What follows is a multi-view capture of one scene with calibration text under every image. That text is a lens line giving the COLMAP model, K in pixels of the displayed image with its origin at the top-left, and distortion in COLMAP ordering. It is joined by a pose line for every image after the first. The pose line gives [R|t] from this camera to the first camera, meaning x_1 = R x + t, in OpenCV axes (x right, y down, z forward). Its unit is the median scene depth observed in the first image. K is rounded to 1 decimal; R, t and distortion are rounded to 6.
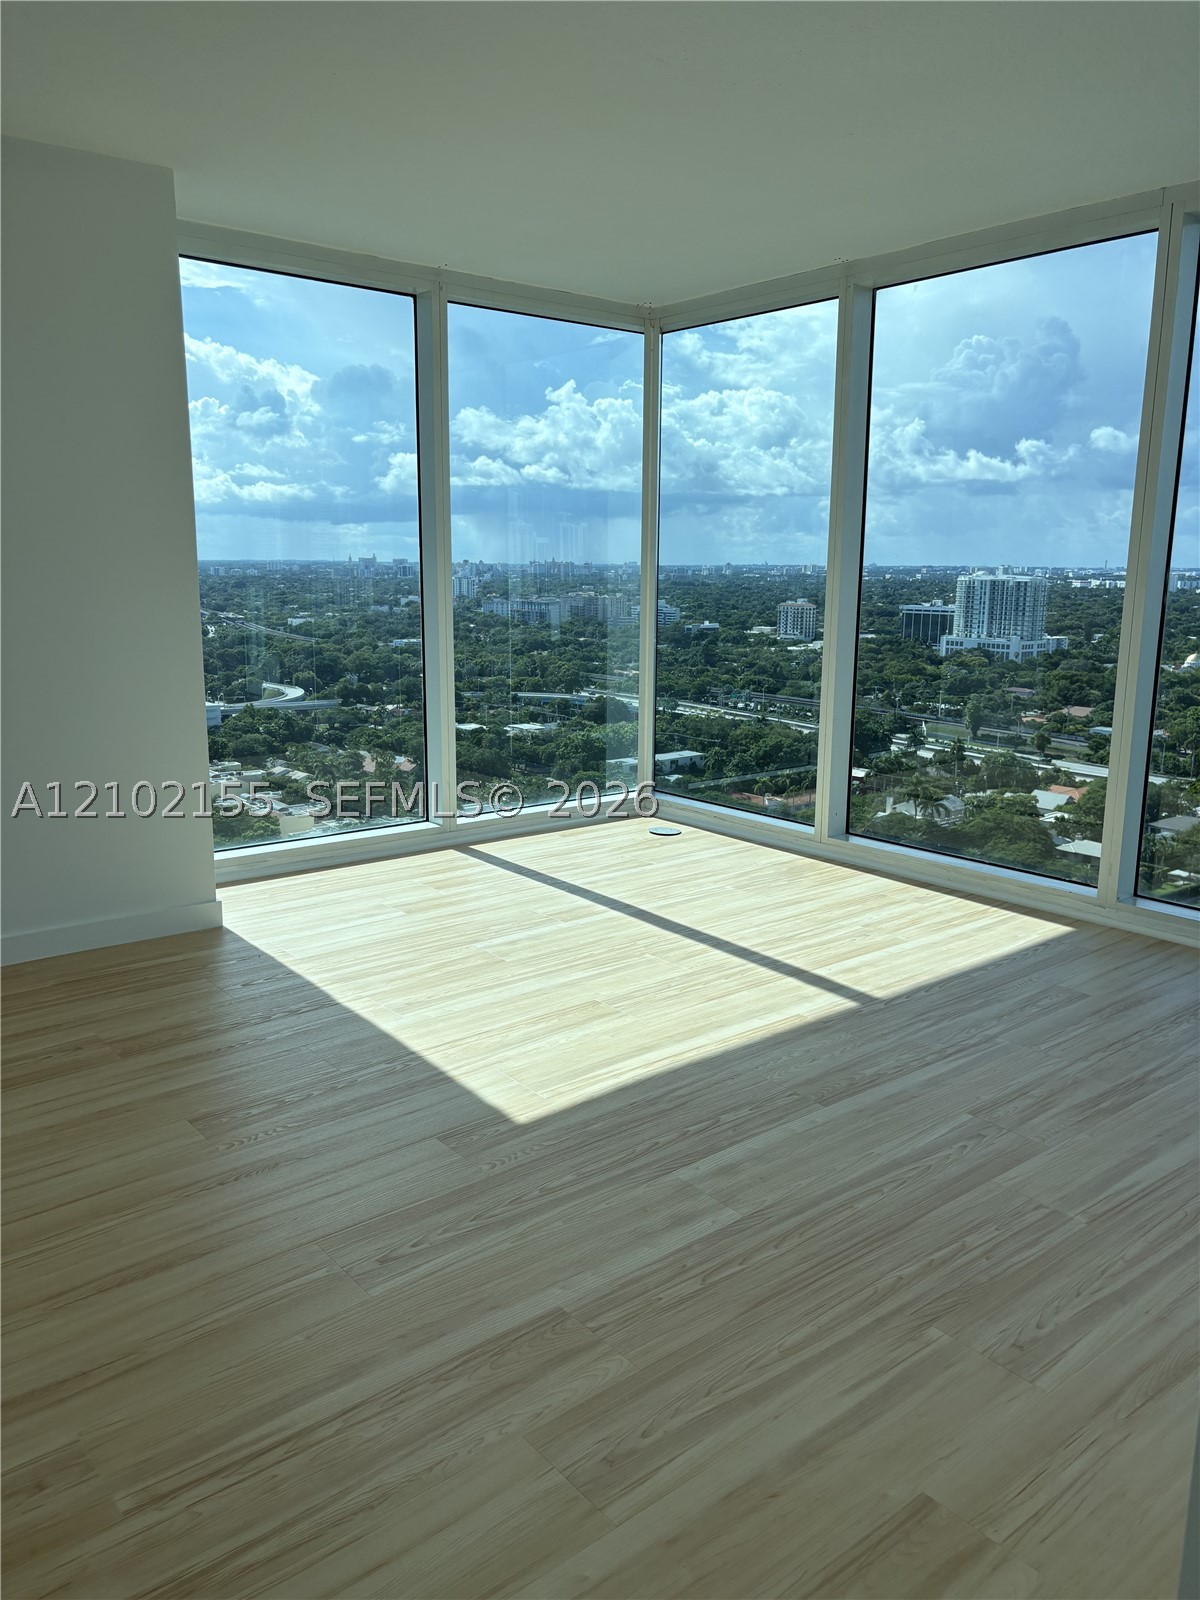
lens RADIAL K [[1210.2, 0, 616.9], [0, 1210.2, 814.9], [0, 0, 1]] dist [0.046300, -0.070092]
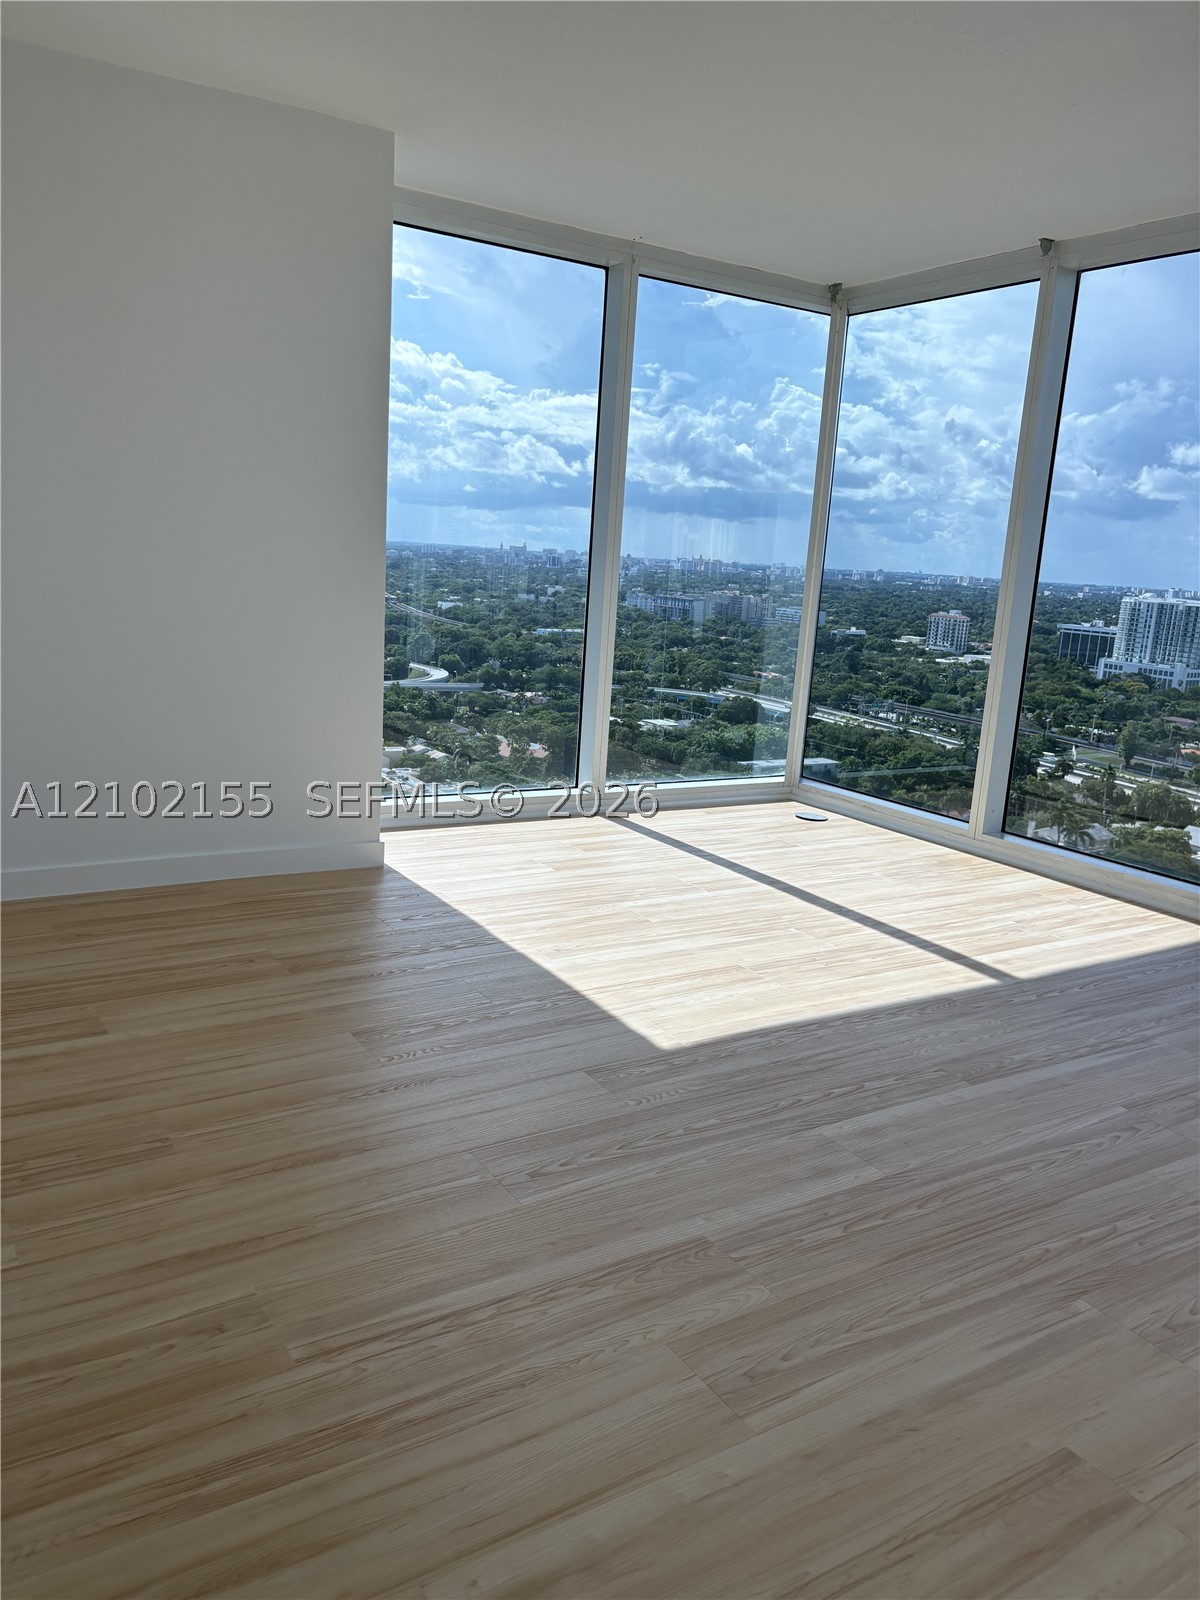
lens RADIAL K [[1210.2, 0, 603.9], [0, 1210.2, 823.5], [0, 0, 1]] dist [0.046300, -0.070092]
pose [[0.990292, 0.078552, -0.114677, -0.020760], [-0.077512, 0.996900, 0.013504, 0.027397], [0.115382, -0.004484, 0.993311, -0.012450]]
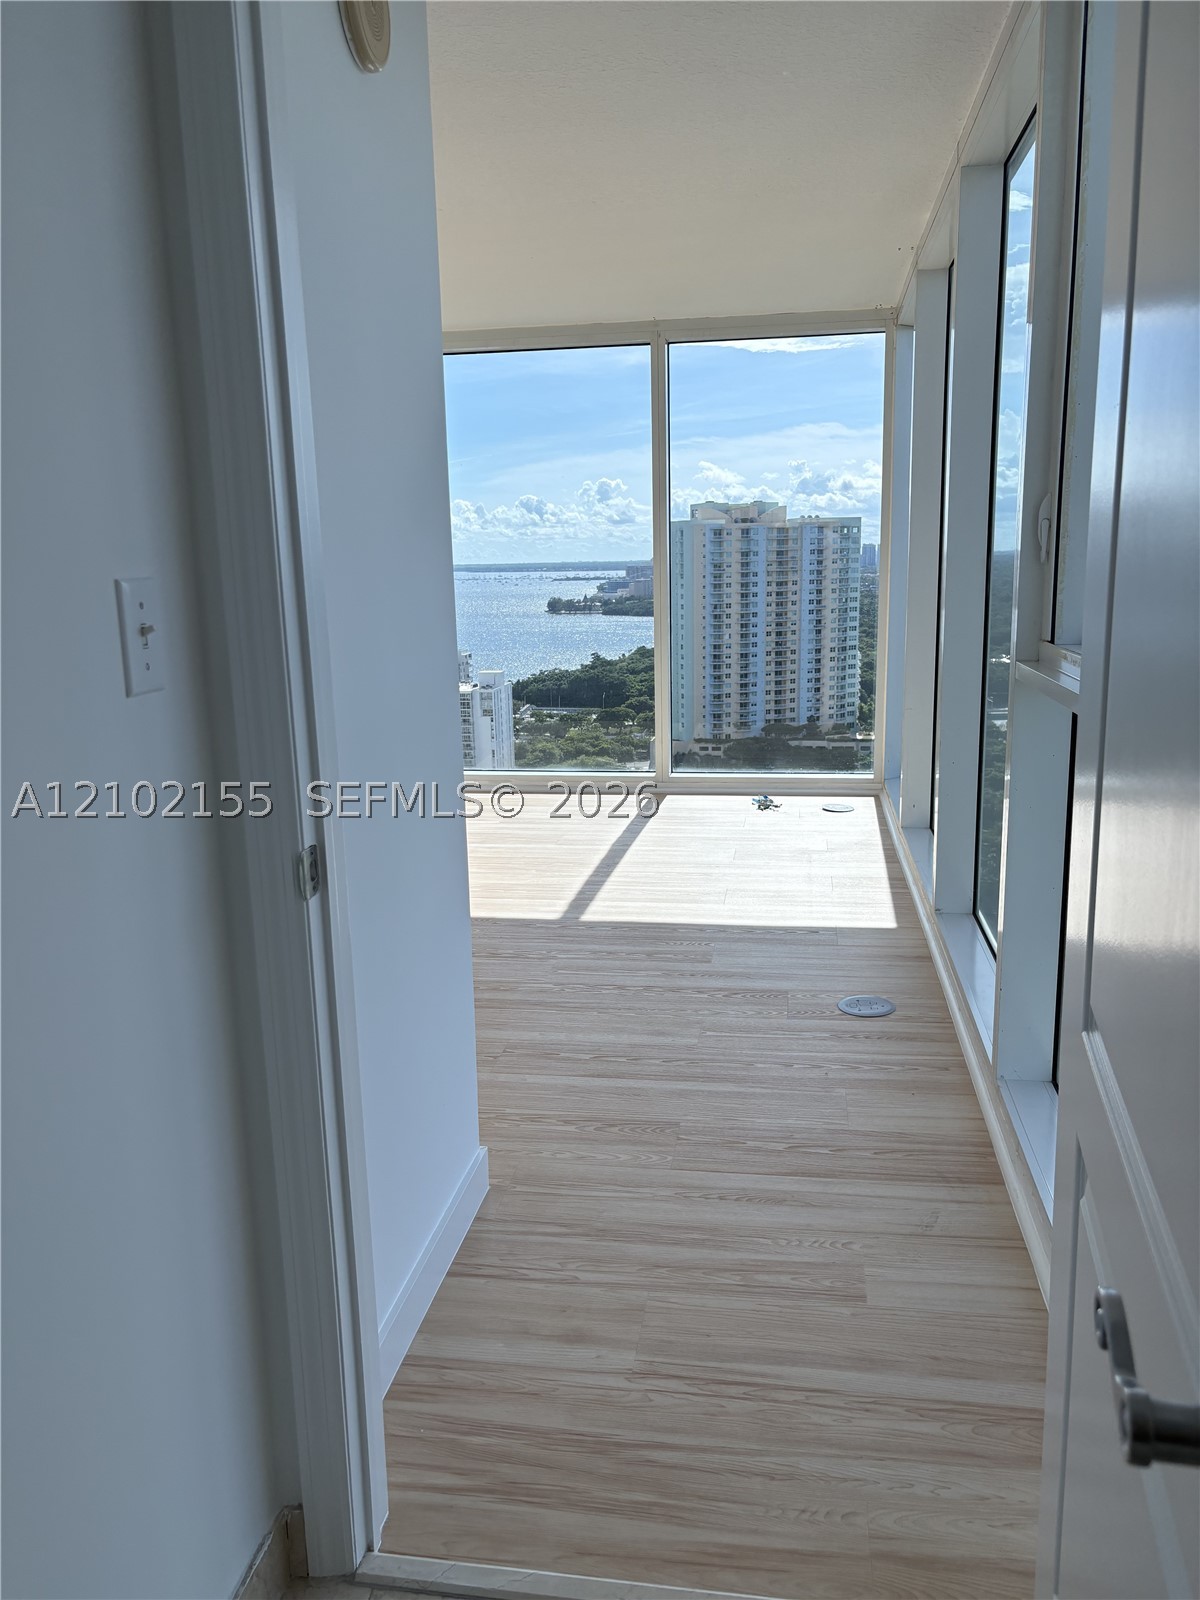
lens RADIAL K [[1210.2, 0, 569.5], [0, 1210.2, 827.3], [0, 0, 1]] dist [0.046300, -0.070092]
pose [[0.632692, 0.140964, -0.761466, 0.984027], [-0.126102, 0.988923, 0.078295, -0.031191], [0.764068, 0.046486, 0.643459, 0.213492]]
